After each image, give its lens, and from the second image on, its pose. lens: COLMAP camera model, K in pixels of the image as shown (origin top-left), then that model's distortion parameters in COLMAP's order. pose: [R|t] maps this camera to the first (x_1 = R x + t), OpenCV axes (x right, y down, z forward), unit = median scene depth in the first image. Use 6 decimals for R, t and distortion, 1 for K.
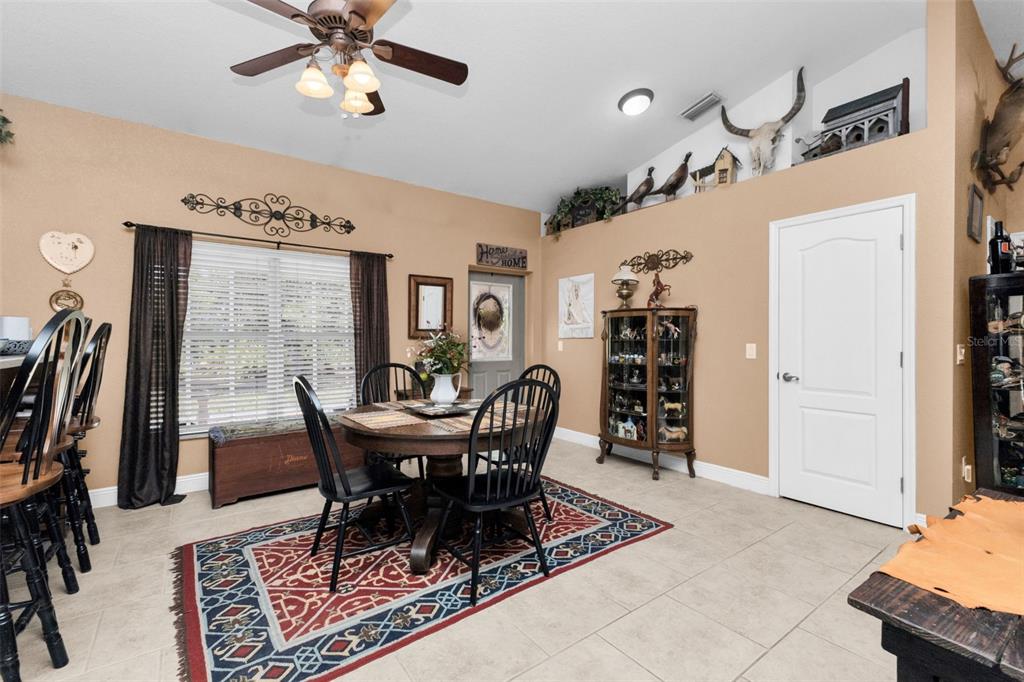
lens RADIAL K [[436.8, 0, 514.8], [0, 436.8, 337.8], [0, 0, 1]] dist [0.000950, -0.000107]
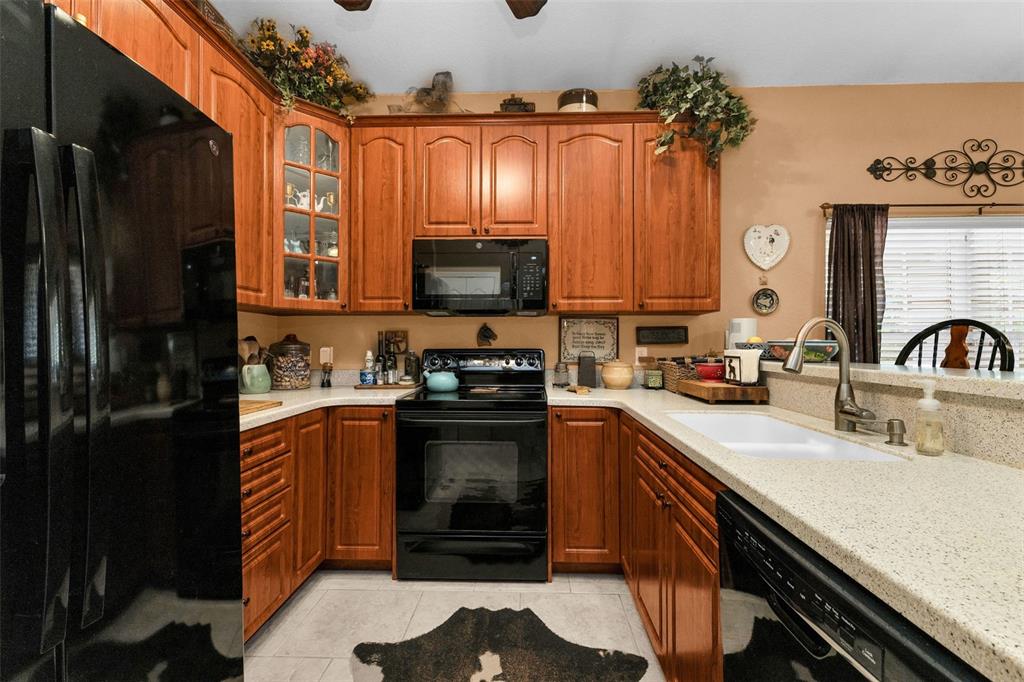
lens RADIAL K [[436.8, 0, 514.8], [0, 436.8, 337.8], [0, 0, 1]] dist [0.000950, -0.000107]
pose [[0.787535, -0.013410, -0.616124, -0.833190], [0.006643, 0.999890, -0.013271, 0.001063], [0.616234, 0.006358, 0.787538, -0.030274]]
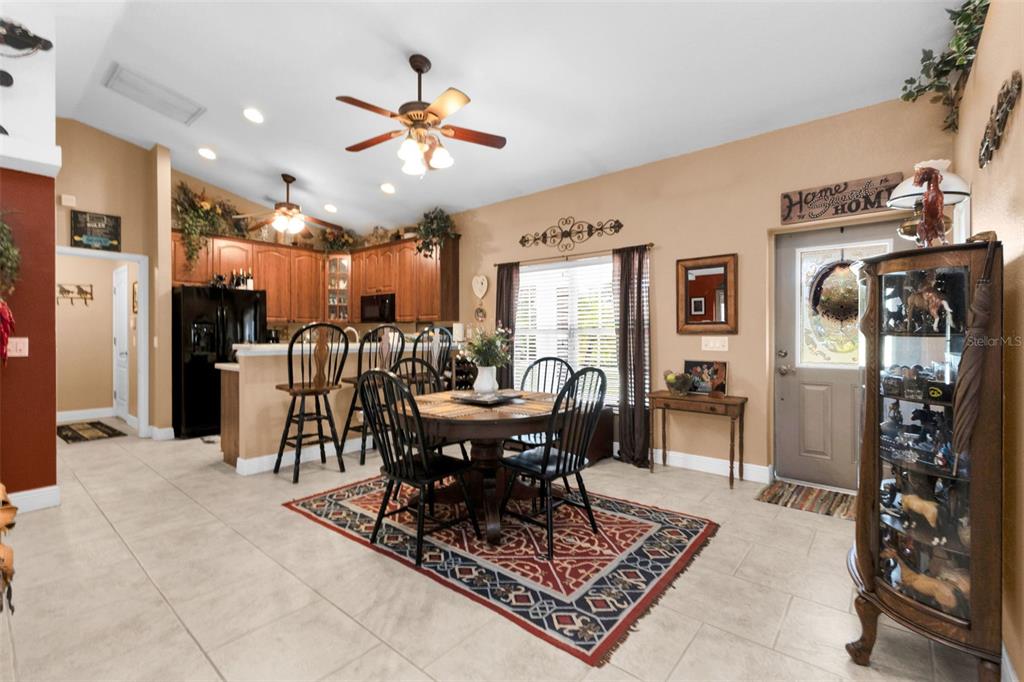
lens RADIAL K [[454.6, 0, 514.8], [0, 454.6, 326.3], [0, 0, 1]] dist [-0.000751, -0.000105]
pose [[0.236665, -0.038017, -0.970847, 0.770982], [-0.014306, 0.998990, -0.042606, 0.041230], [0.971486, 0.023972, 0.235882, 0.668040]]
